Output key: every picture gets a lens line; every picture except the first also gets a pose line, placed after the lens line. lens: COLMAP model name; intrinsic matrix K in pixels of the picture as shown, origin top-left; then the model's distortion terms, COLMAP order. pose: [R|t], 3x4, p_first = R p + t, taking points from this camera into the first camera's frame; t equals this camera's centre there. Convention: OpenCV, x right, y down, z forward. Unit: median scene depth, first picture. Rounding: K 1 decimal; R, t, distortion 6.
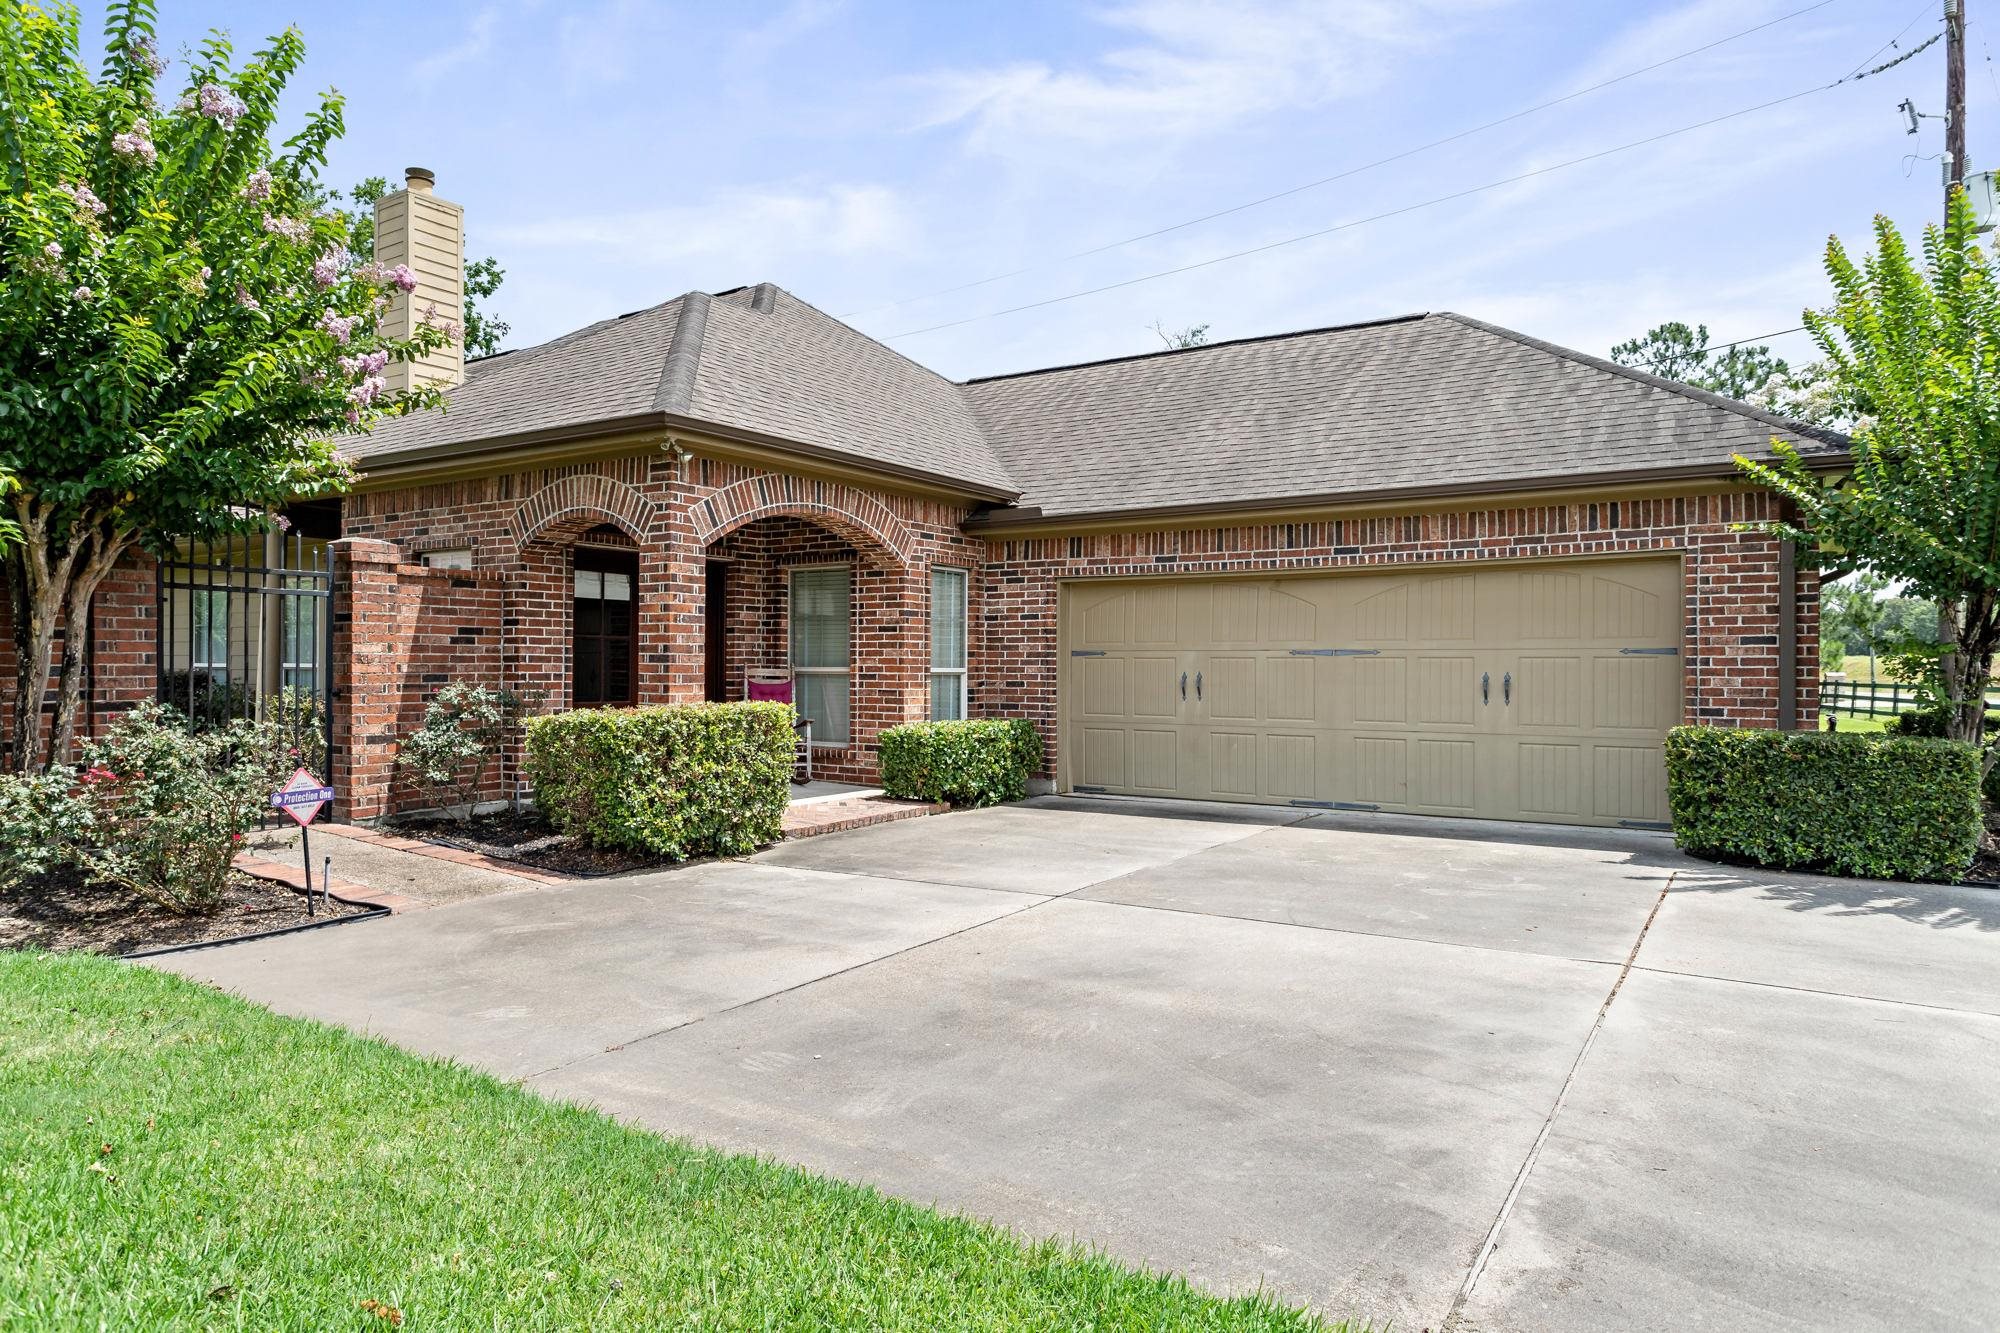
lens RADIAL K [[1245.7, 0, 1000.0], [0, 1245.7, 666.5], [0, 0, 1]] dist [-0.002840, 0.001580]
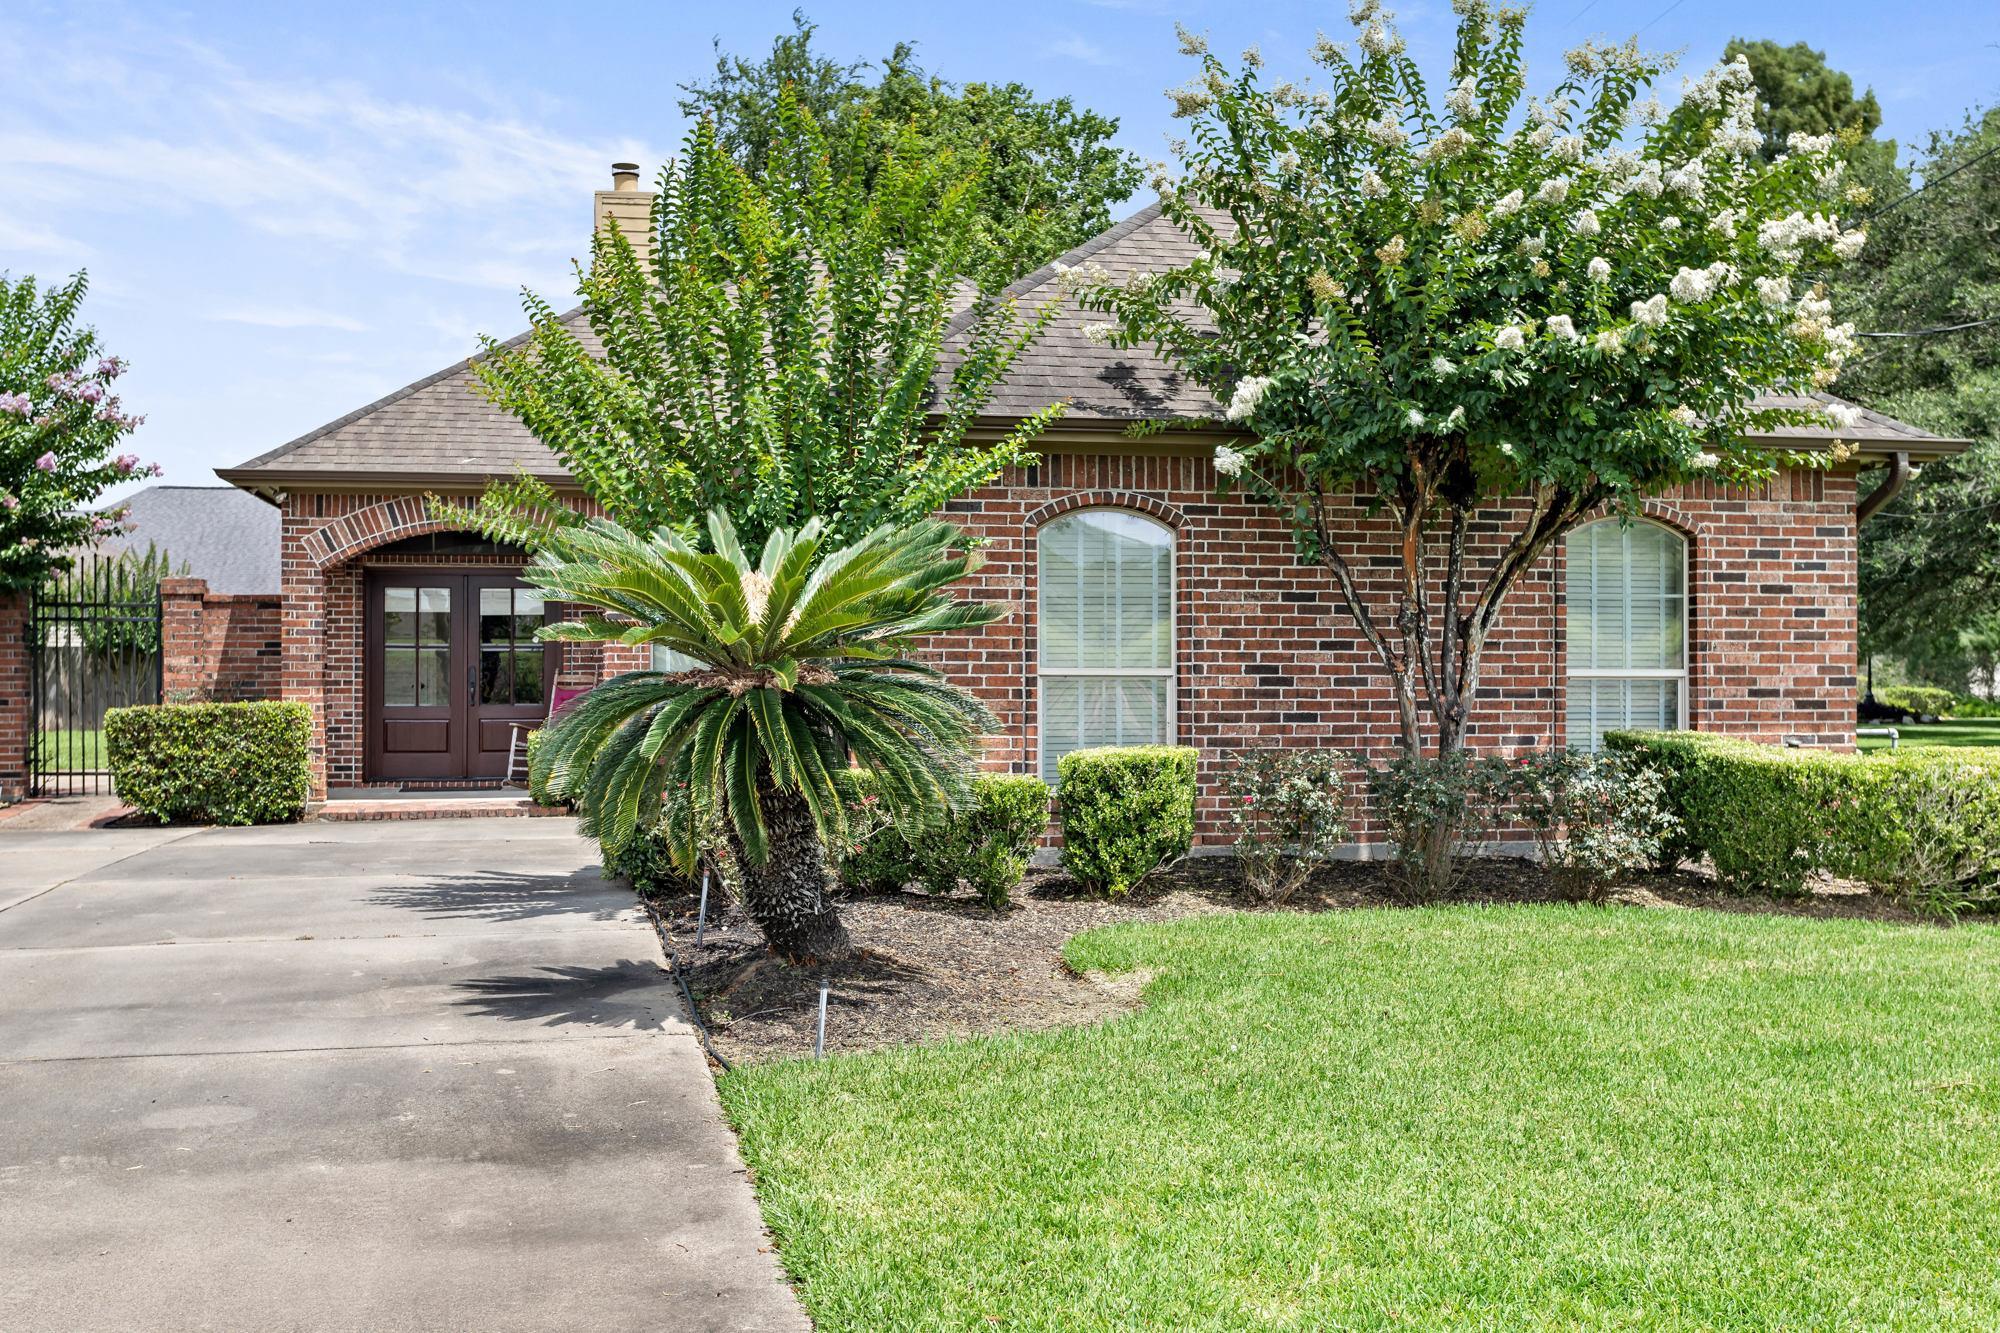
lens RADIAL K [[2210.2, 0, 1000.0], [0, 2210.2, 666.5], [0, 0, 1]] dist [0.020380, 0.016173]
pose [[0.692066, -0.011043, -0.721749, 1.542100], [0.006423, 0.999938, -0.009141, 0.015796], [0.721805, 0.001691, 0.692094, 0.023257]]
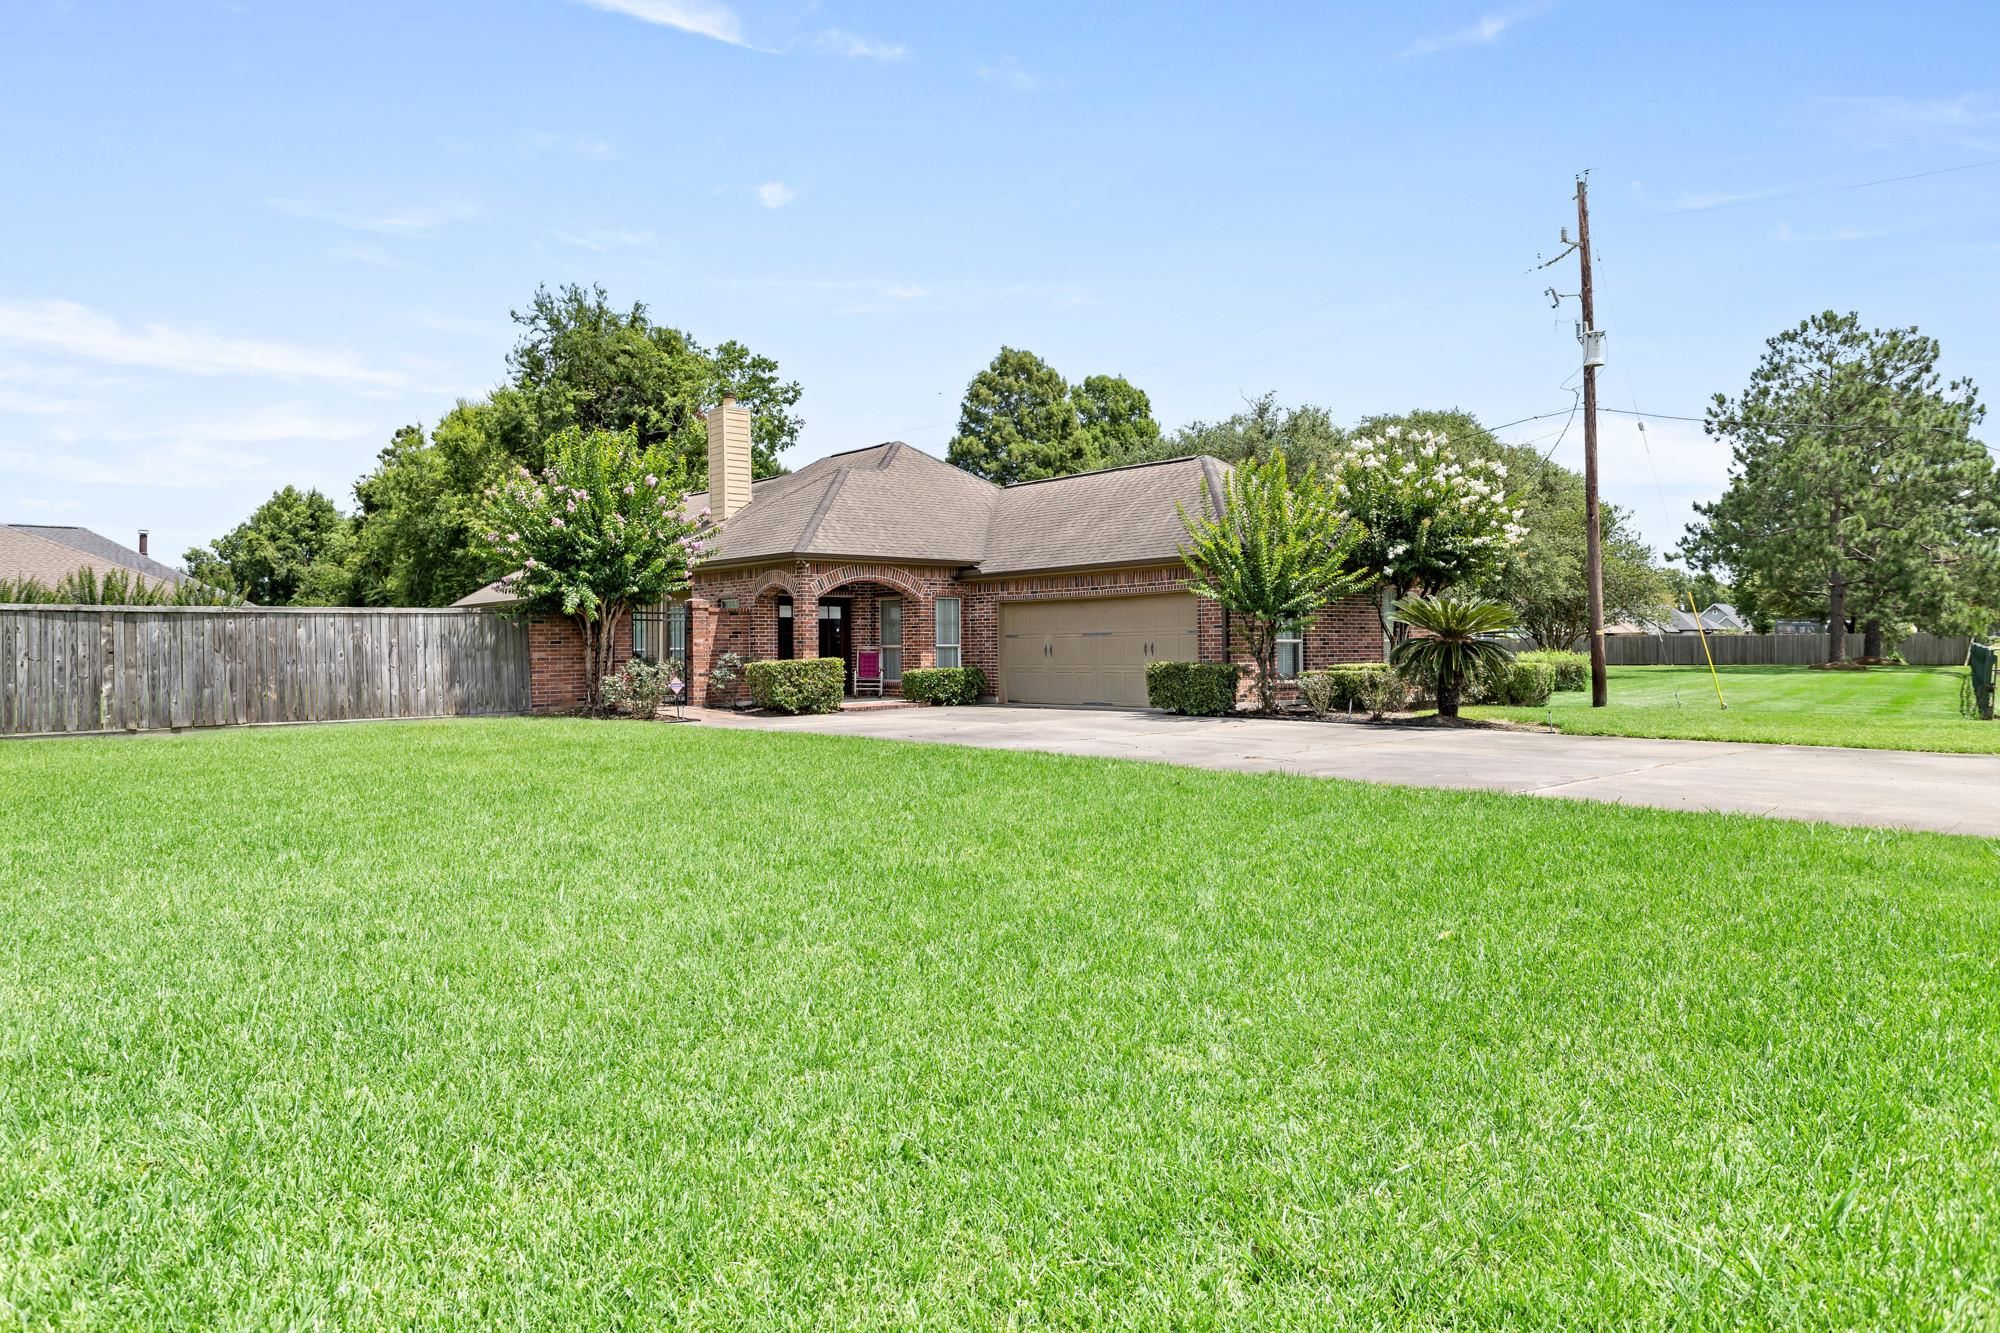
lens RADIAL K [[1351.7, 0, 1000.0], [0, 1351.7, 582.1], [0, 0, 1]] dist [0.000759, 0.000111]
pose [[0.960091, -0.029983, -0.278076, 0.810794], [0.016009, 0.998499, -0.052386, 0.020330], [0.279229, 0.045843, 0.959130, -1.410311]]
